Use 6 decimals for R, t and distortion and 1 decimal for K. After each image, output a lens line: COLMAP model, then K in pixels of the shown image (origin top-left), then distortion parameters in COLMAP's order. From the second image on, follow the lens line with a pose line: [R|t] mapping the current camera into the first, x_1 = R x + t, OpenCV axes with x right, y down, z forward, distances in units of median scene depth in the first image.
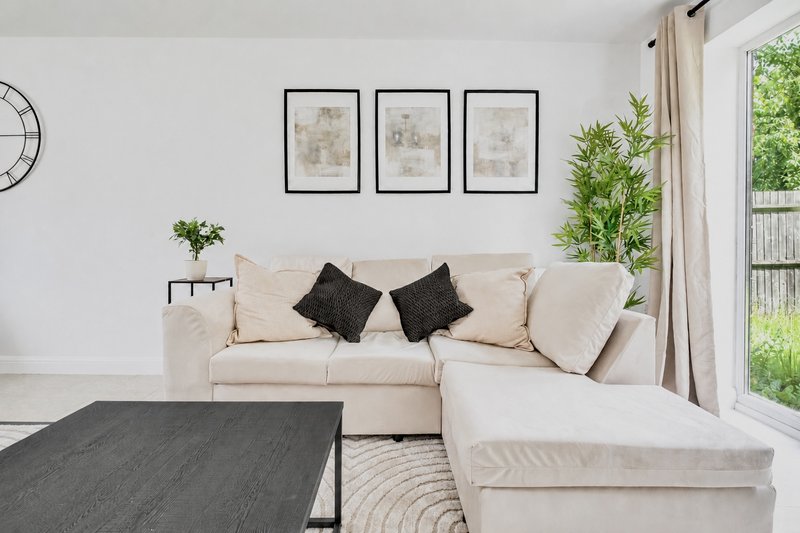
lens RADIAL K [[376.2, 0, 398.7], [0, 376.2, 249.6], [0, 0, 1]] dist [-0.002815, -0.000260]
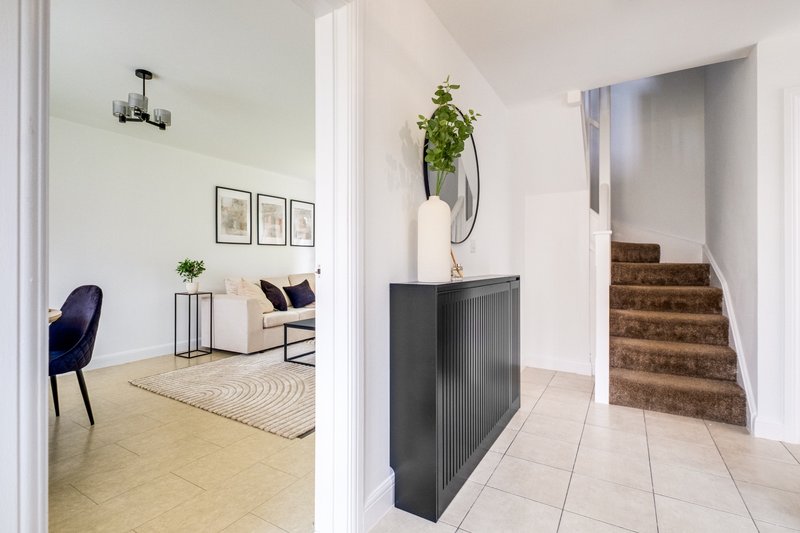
lens RADIAL K [[396.1, 0, 400.0], [0, 396.1, 266.5], [0, 0, 1]] dist [-0.000560, 0.000033]
pose [[0.517136, -0.017133, 0.855732, -1.486747], [0.008959, 0.999853, 0.014605, -0.057778], [-0.855856, 0.000114, 0.517213, -0.747821]]
